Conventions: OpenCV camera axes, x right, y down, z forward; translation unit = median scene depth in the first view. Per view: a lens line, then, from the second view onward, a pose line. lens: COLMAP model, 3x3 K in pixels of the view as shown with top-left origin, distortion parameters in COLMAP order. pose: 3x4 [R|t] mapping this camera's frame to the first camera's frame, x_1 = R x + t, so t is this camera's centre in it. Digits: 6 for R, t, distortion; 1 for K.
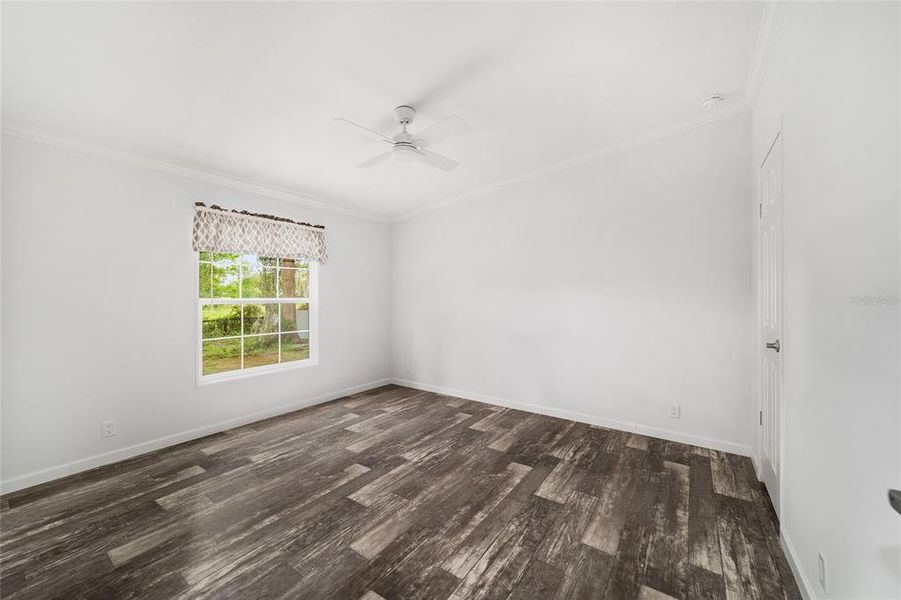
lens RADIAL K [[347.3, 0, 444.2], [0, 347.3, 273.7], [0, 0, 1]] dist [-0.014145, 0.007491]
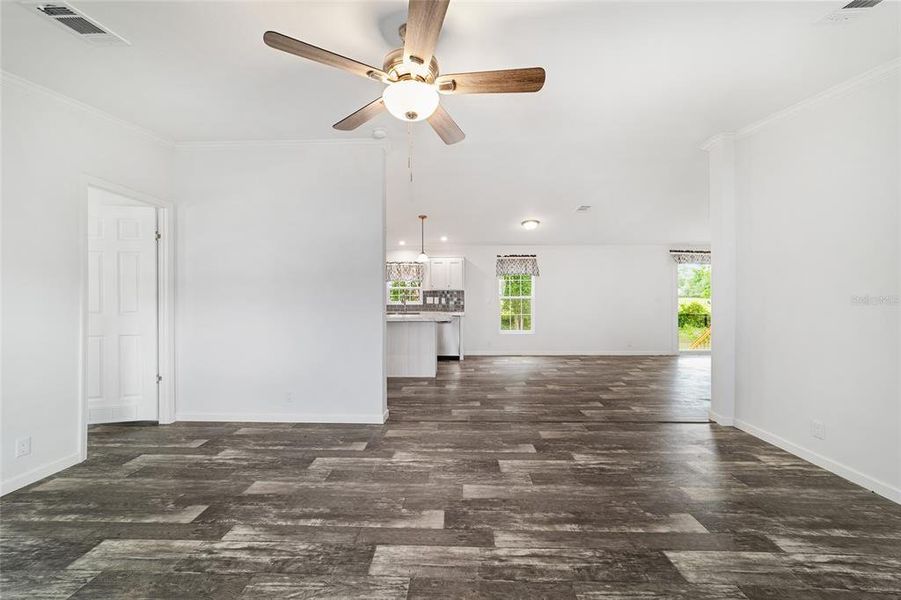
lens RADIAL K [[347.3, 0, 447.7], [0, 347.3, 277.5], [0, 0, 1]] dist [-0.014145, 0.007491]
pose [[0.553370, -0.054107, -0.831177, 0.128798], [0.063837, 0.997708, -0.022447, 0.015871], [0.830486, -0.040638, 0.555555, 0.186076]]
